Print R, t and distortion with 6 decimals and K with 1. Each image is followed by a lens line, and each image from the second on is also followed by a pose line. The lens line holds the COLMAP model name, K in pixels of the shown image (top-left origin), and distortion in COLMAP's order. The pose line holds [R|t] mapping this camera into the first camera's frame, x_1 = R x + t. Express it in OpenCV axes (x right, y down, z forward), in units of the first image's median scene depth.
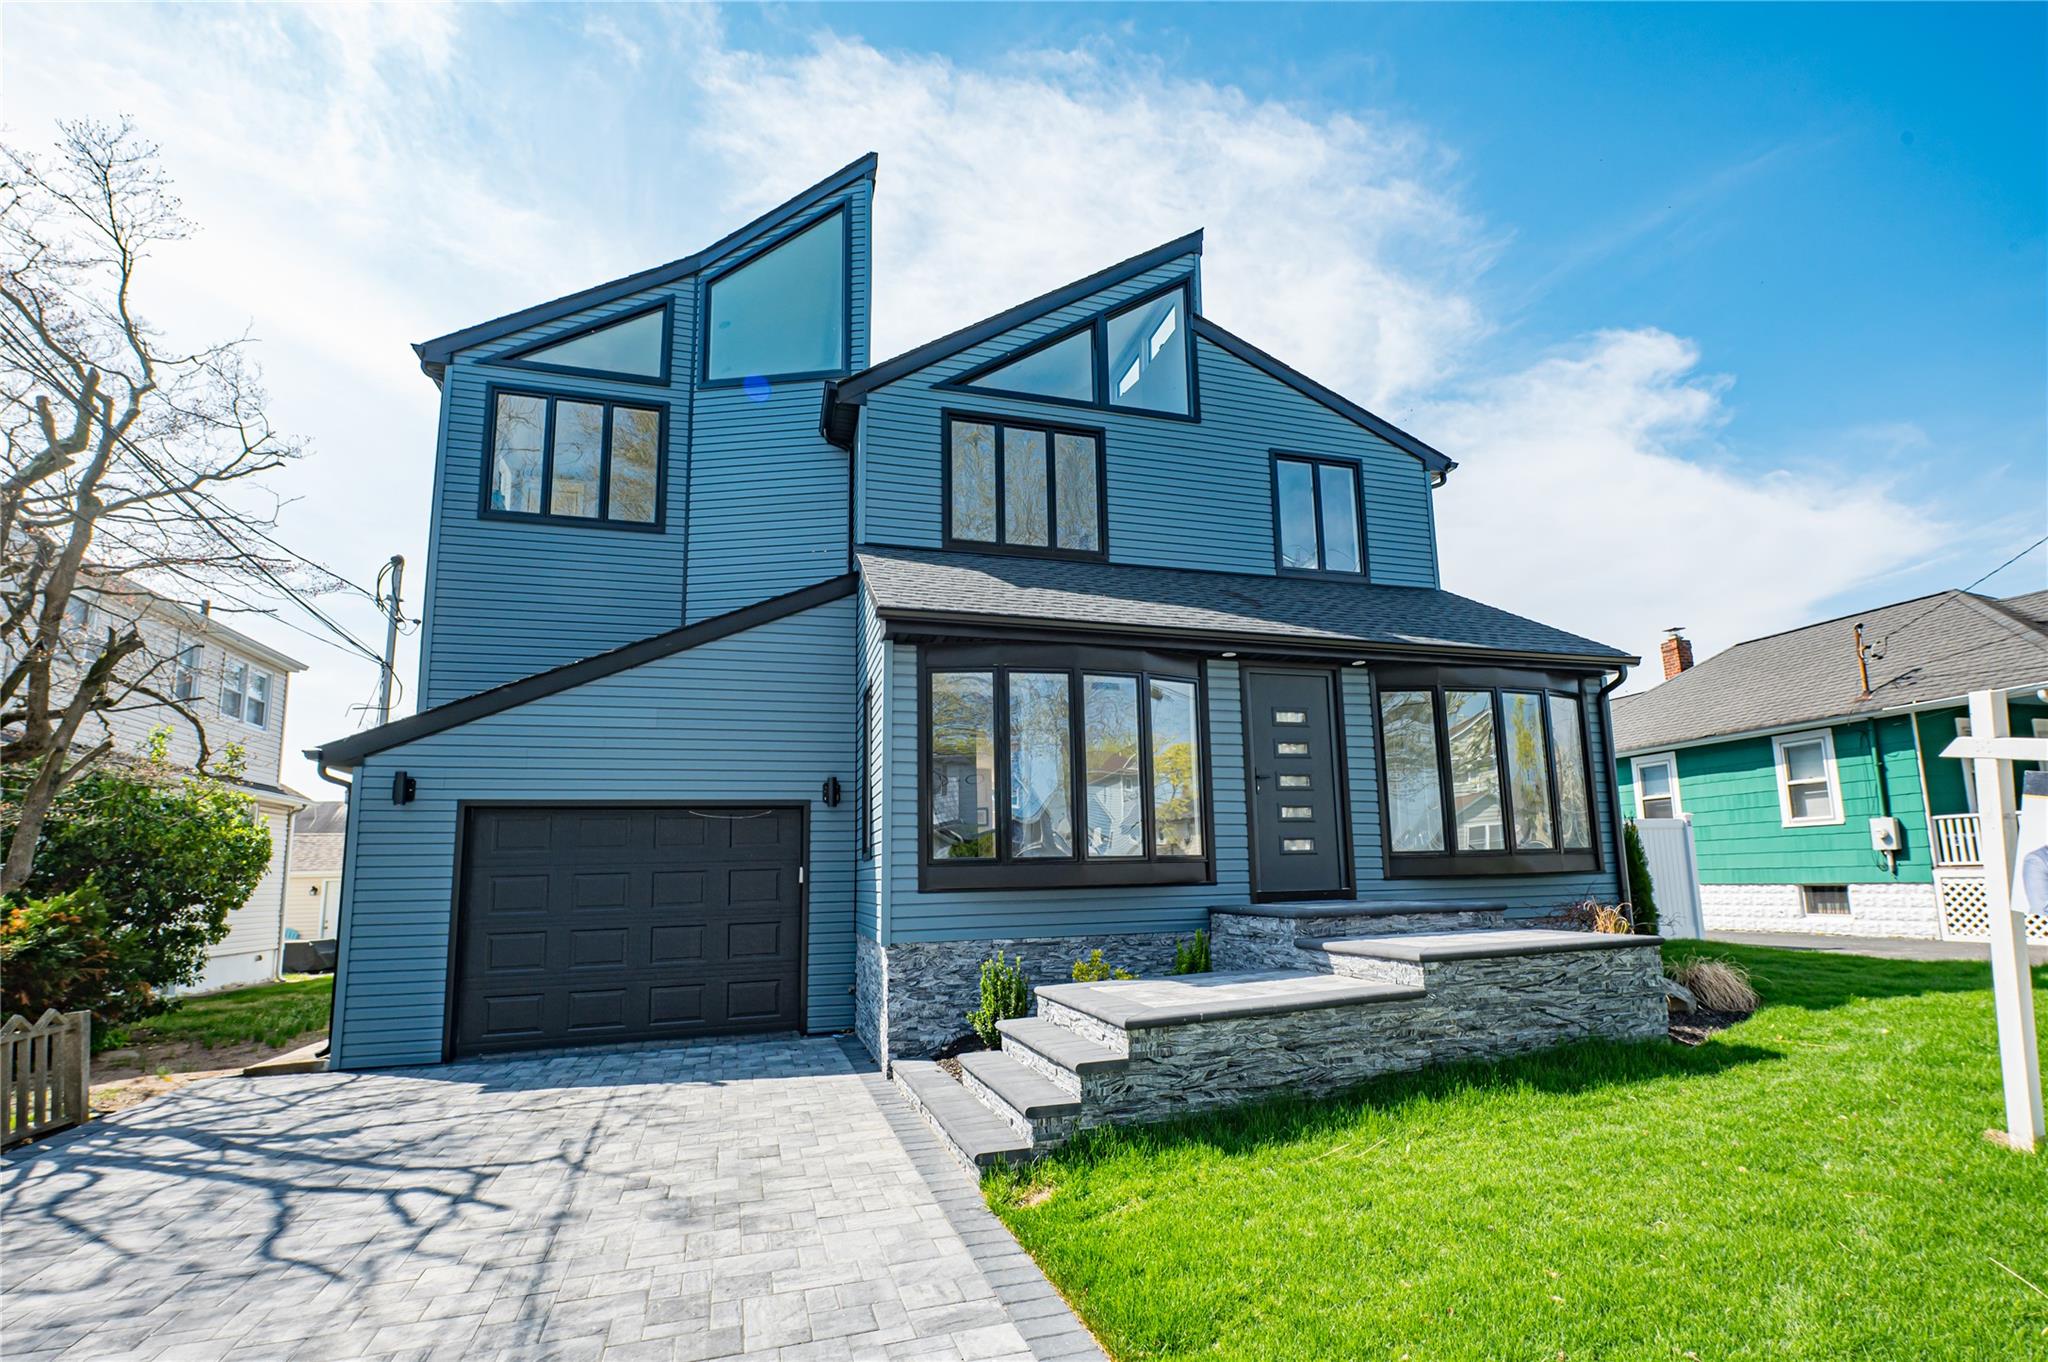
lens RADIAL K [[1088.7, 0, 1024.0], [0, 1088.7, 681.0], [0, 0, 1]] dist [-0.005035, -0.000949]
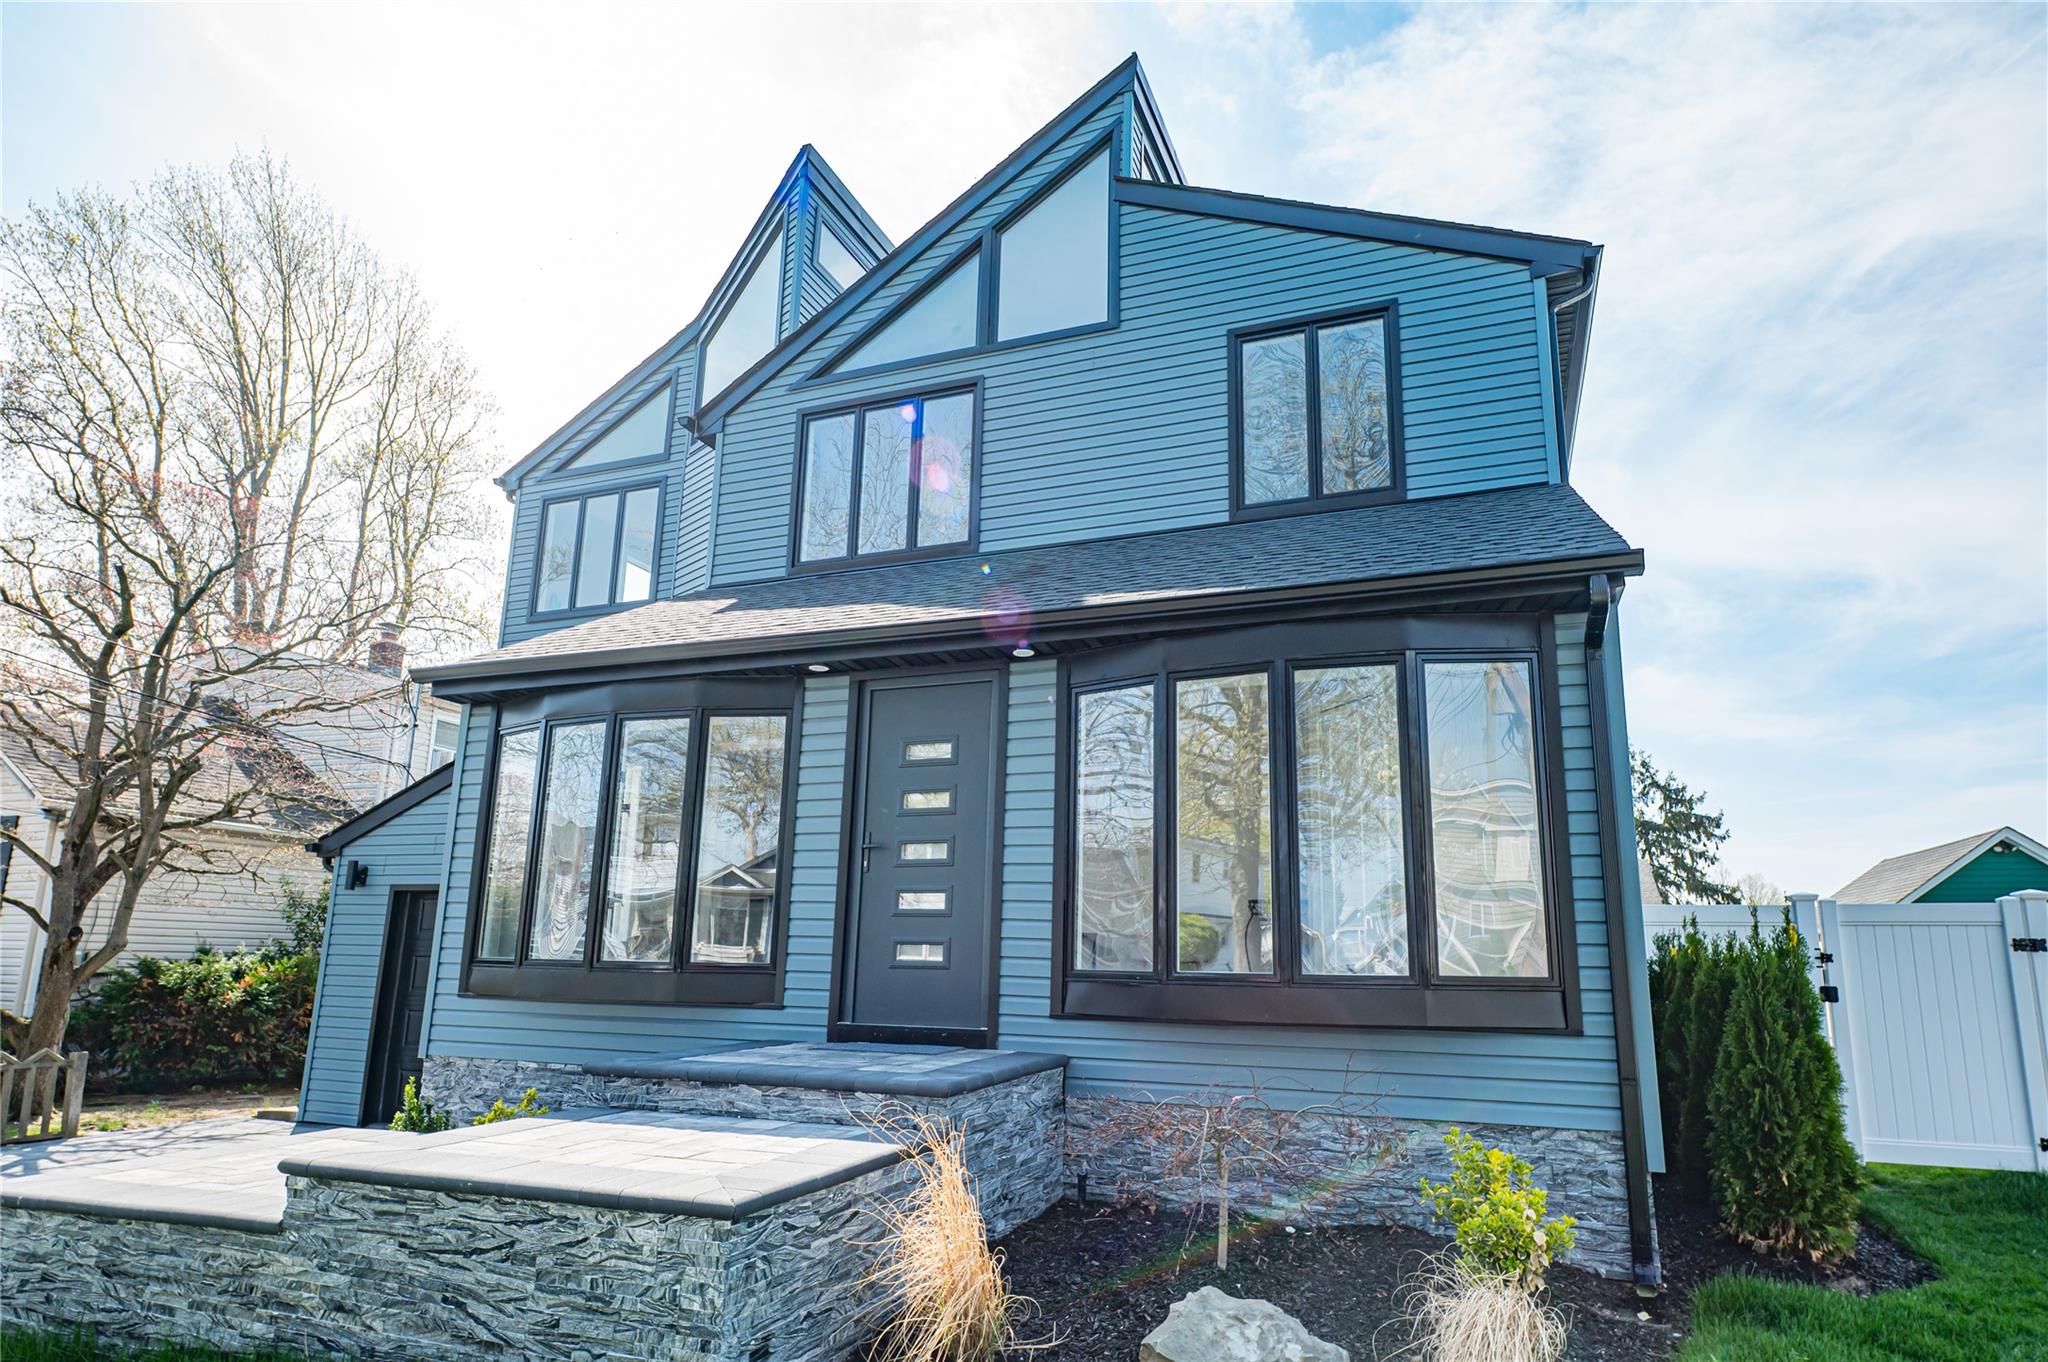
lens RADIAL K [[1153.0, 0, 1026.8], [0, 1153.0, 698.8], [0, 0, 1]] dist [-0.011585, -0.000011]
pose [[0.763652, -0.106261, -0.636823, 0.741708], [0.086072, 0.994314, -0.062699, 0.051282], [0.639865, -0.006933, 0.768456, 0.528157]]
